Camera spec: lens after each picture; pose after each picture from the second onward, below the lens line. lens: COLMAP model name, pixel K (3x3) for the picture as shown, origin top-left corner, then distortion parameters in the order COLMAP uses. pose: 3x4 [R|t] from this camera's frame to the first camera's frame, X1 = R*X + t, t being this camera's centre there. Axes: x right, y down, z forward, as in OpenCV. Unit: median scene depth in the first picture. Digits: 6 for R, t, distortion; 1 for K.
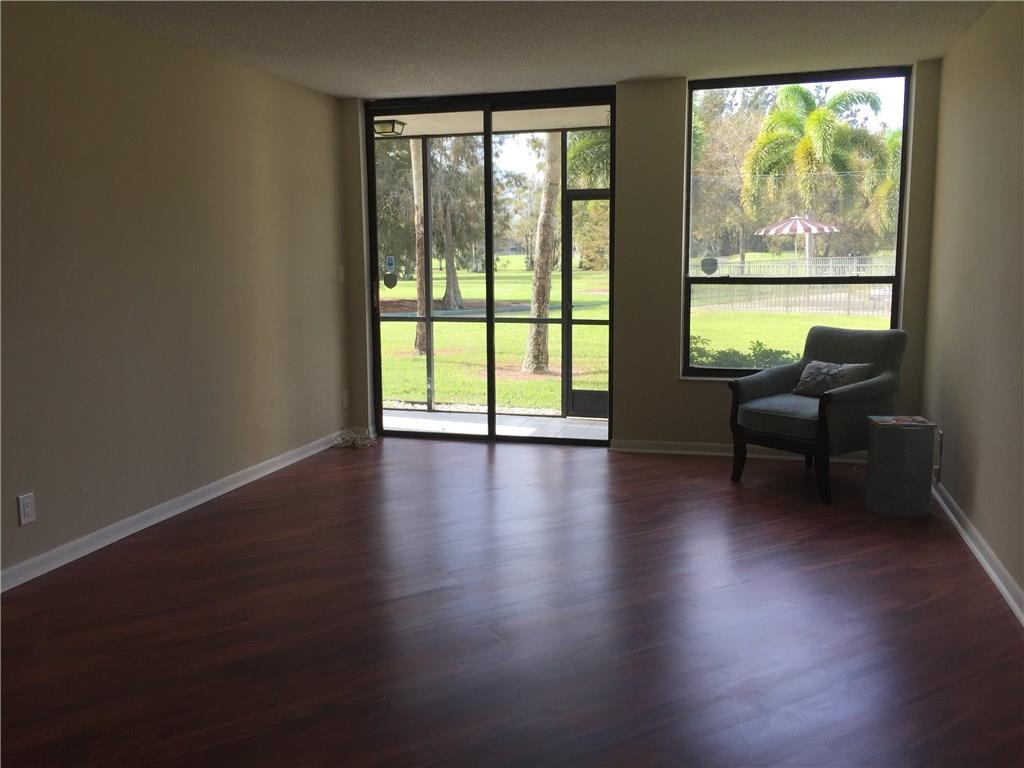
lens RADIAL K [[873.8, 0, 512.0], [0, 873.8, 384.0], [0, 0, 1]] dist [0.051845, -0.003291]
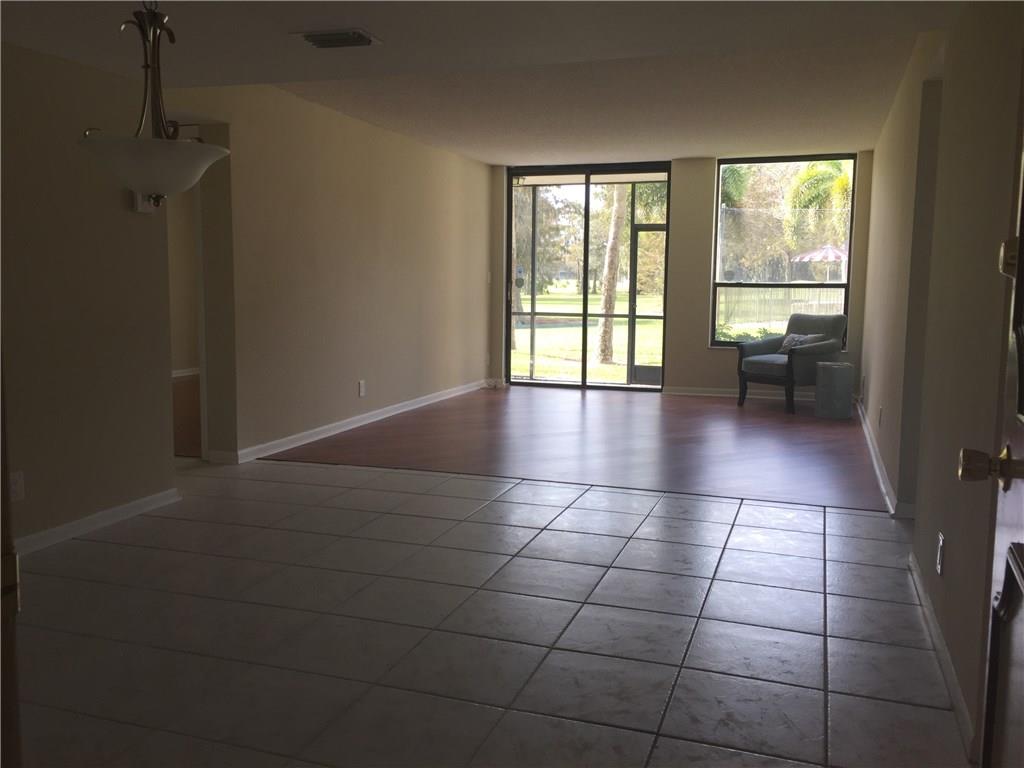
lens RADIAL K [[873.8, 0, 512.0], [0, 873.8, 384.0], [0, 0, 1]] dist [0.051845, -0.003291]
pose [[0.998279, 0.025028, -0.053034, -0.064920], [-0.026465, 0.999297, -0.026572, 0.097135], [0.052332, 0.027930, 0.998239, -0.507427]]
